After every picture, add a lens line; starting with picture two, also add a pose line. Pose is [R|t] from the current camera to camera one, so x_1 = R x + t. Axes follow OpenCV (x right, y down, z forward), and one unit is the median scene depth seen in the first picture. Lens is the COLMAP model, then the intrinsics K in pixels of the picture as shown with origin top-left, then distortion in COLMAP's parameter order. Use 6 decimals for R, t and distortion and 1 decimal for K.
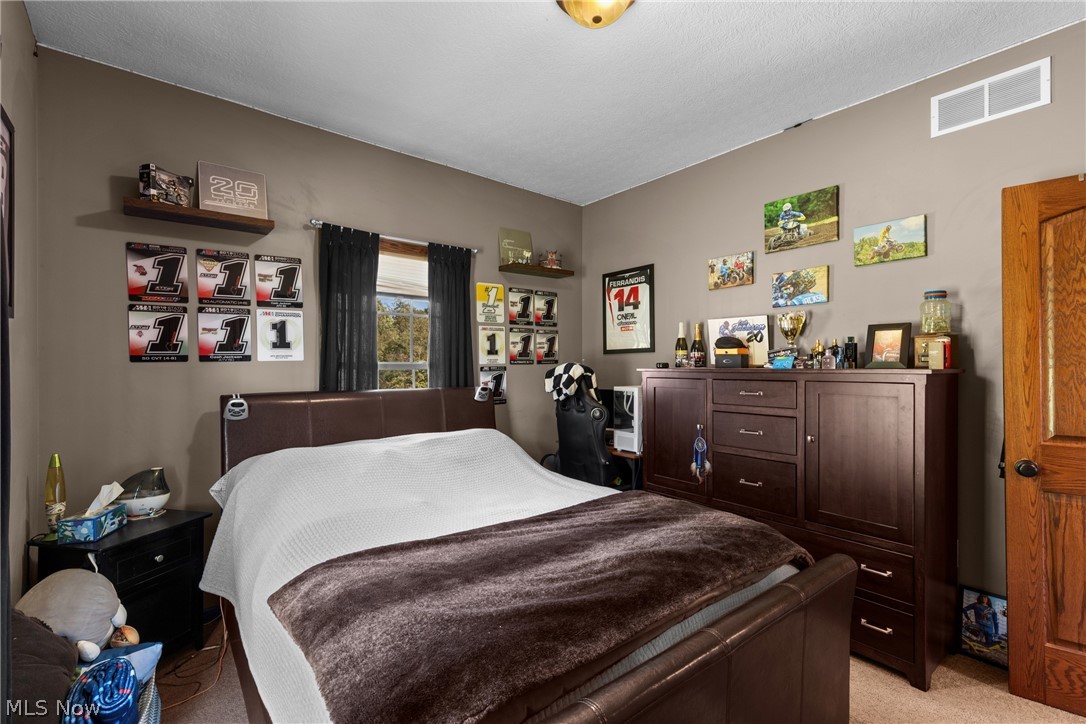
lens RADIAL K [[489.4, 0, 541.1], [0, 489.4, 365.6], [0, 0, 1]] dist [0.007911, 0.000283]
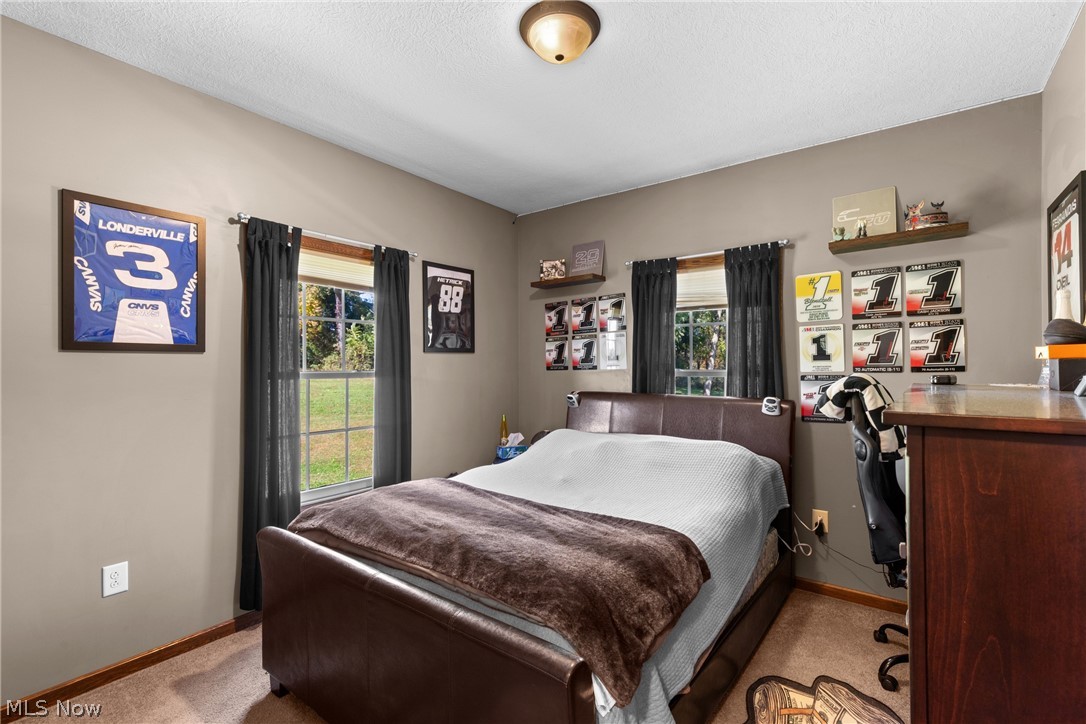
lens RADIAL K [[489.4, 0, 541.1], [0, 489.4, 365.6], [0, 0, 1]] dist [0.007911, 0.000283]
pose [[0.237189, -0.000677, -0.971463, 0.778939], [0.004989, 0.999987, 0.000522, -0.022038], [0.971451, -0.004970, 0.237189, 0.479208]]
